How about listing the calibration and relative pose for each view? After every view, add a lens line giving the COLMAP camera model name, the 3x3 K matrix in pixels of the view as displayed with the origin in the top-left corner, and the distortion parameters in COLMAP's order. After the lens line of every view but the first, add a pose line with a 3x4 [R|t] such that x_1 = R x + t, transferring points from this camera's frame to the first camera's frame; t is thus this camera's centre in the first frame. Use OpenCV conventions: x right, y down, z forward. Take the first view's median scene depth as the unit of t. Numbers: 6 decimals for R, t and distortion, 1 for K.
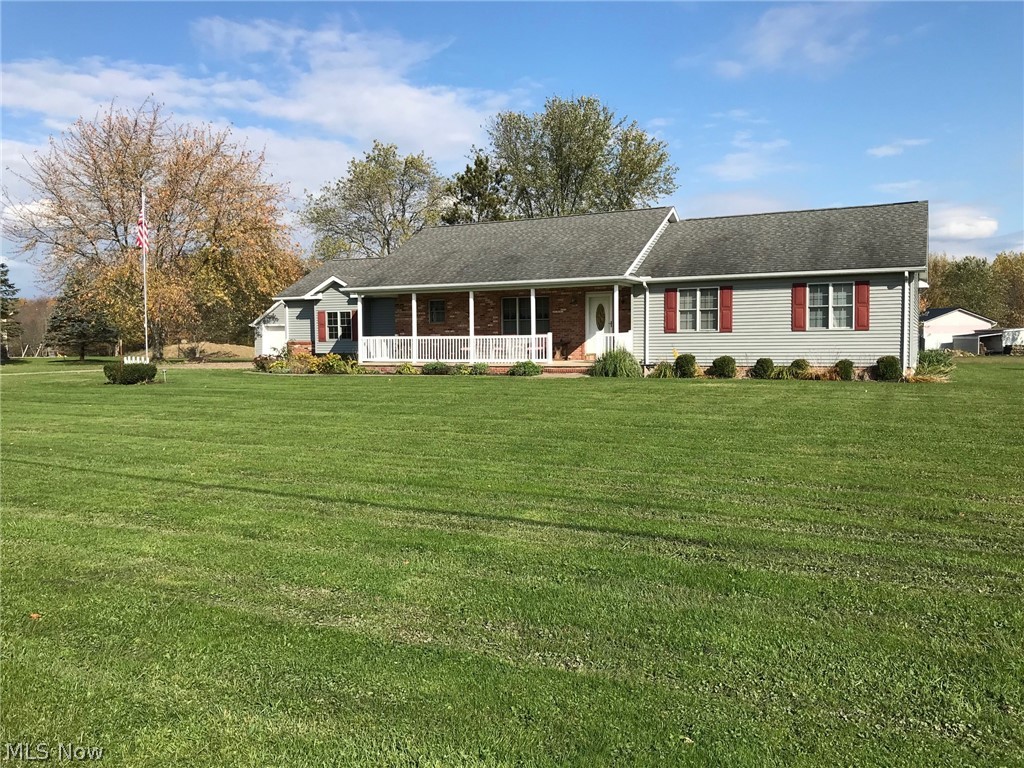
lens RADIAL K [[837.6, 0, 512.0], [0, 837.6, 384.0], [0, 0, 1]] dist [0.066324, -0.199791]
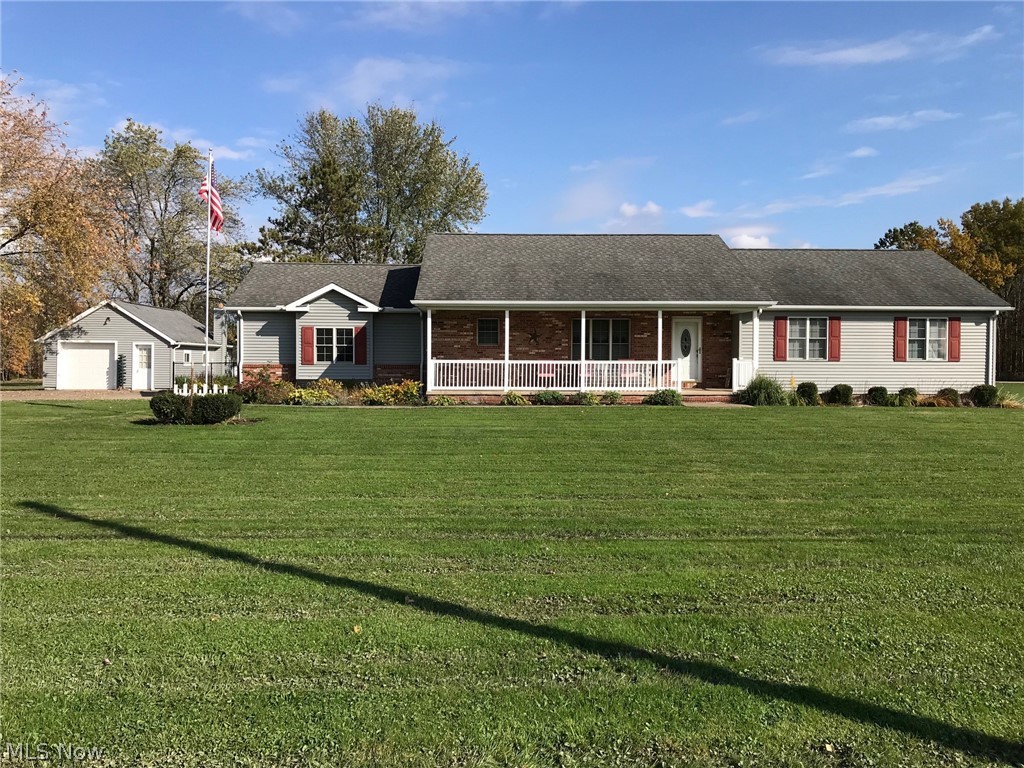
lens RADIAL K [[828.5, 0, 502.4], [0, 828.5, 379.2], [0, 0, 1]] dist [0.071754, -0.107103]
pose [[0.874743, 0.004556, 0.484566, -0.536710], [0.013632, 0.999329, -0.034005, -0.009156], [-0.484396, 0.036351, 0.874093, 0.270805]]
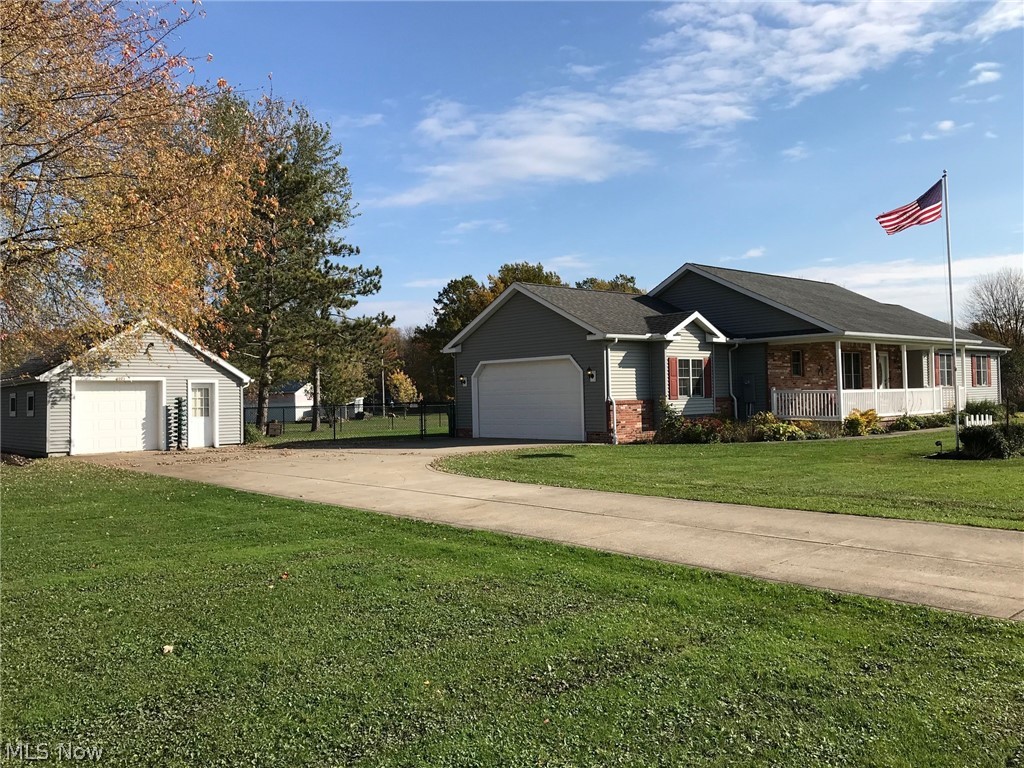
lens RADIAL K [[828.5, 0, 502.4], [0, 828.5, 379.2], [0, 0, 1]] dist [0.071754, -0.107103]
pose [[0.376443, 0.022210, 0.926173, -1.132650], [0.069014, 0.996263, -0.051941, -0.049239], [-0.923865, 0.083472, 0.373504, 1.046773]]
